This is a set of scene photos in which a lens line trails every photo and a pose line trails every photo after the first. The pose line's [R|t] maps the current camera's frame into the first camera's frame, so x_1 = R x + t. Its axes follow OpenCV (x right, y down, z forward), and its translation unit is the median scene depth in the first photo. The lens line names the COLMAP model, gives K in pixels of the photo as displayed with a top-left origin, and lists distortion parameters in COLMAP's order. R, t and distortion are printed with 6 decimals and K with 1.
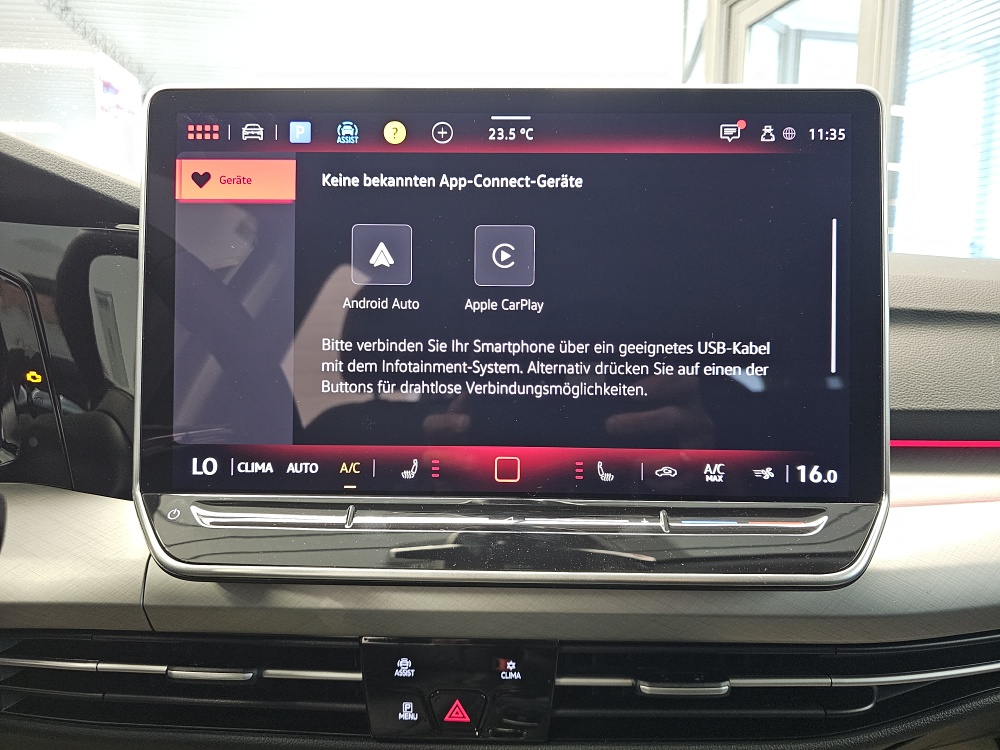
lens RADIAL K [[676.4, 0, 497.8], [0, 676.4, 368.3], [0, 0, 1]] dist [0.059848, -0.056378]
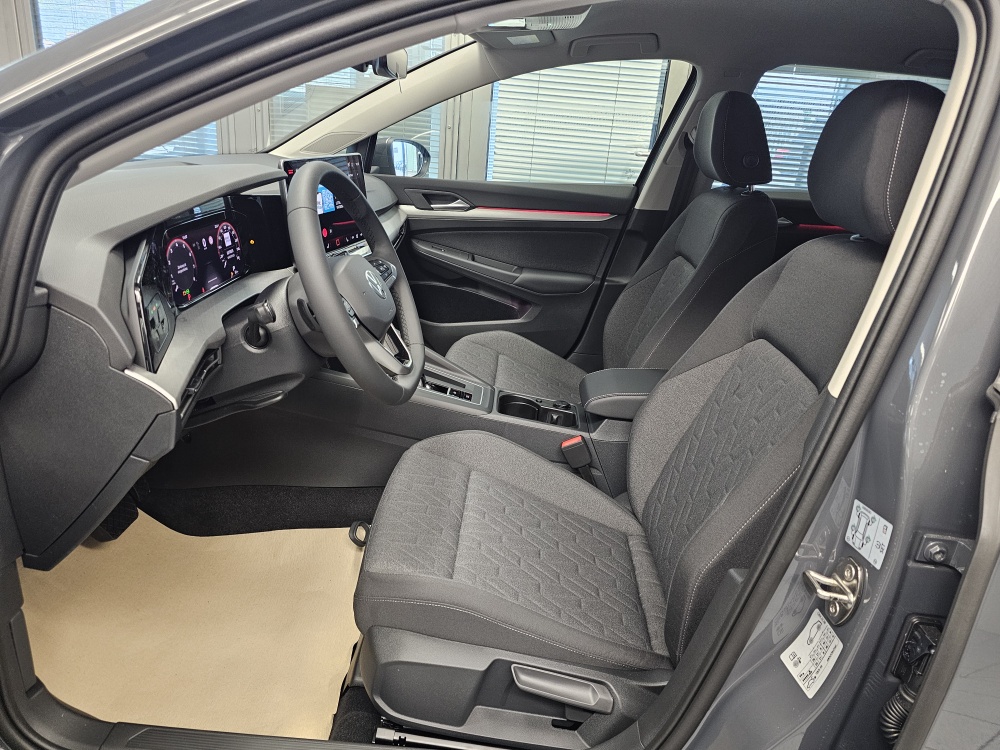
lens RADIAL K [[676.4, 0, 497.6], [0, 676.4, 376.0], [0, 0, 1]] dist [0.059848, -0.056378]
pose [[0.239826, -0.344987, 0.907451, -4.316544], [0.057071, 0.938124, 0.341565, -0.531819], [-0.969137, -0.030127, 0.244675, -1.261539]]
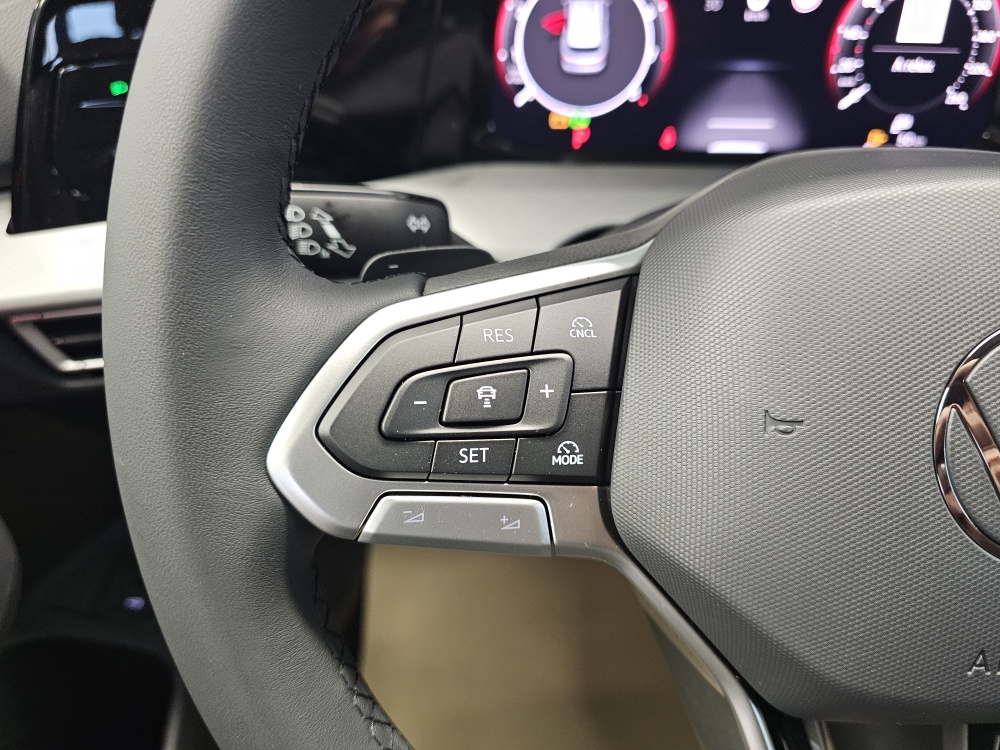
lens RADIAL K [[676.4, 0, 507.3], [0, 676.4, 374.6], [0, 0, 1]] dist [0.059848, -0.056378]
pose [[0.980732, 0.118014, -0.155683, -1.405138], [-0.027939, 0.873452, 0.486108, -0.051319], [0.193349, -0.472392, 0.859920, -0.193442]]
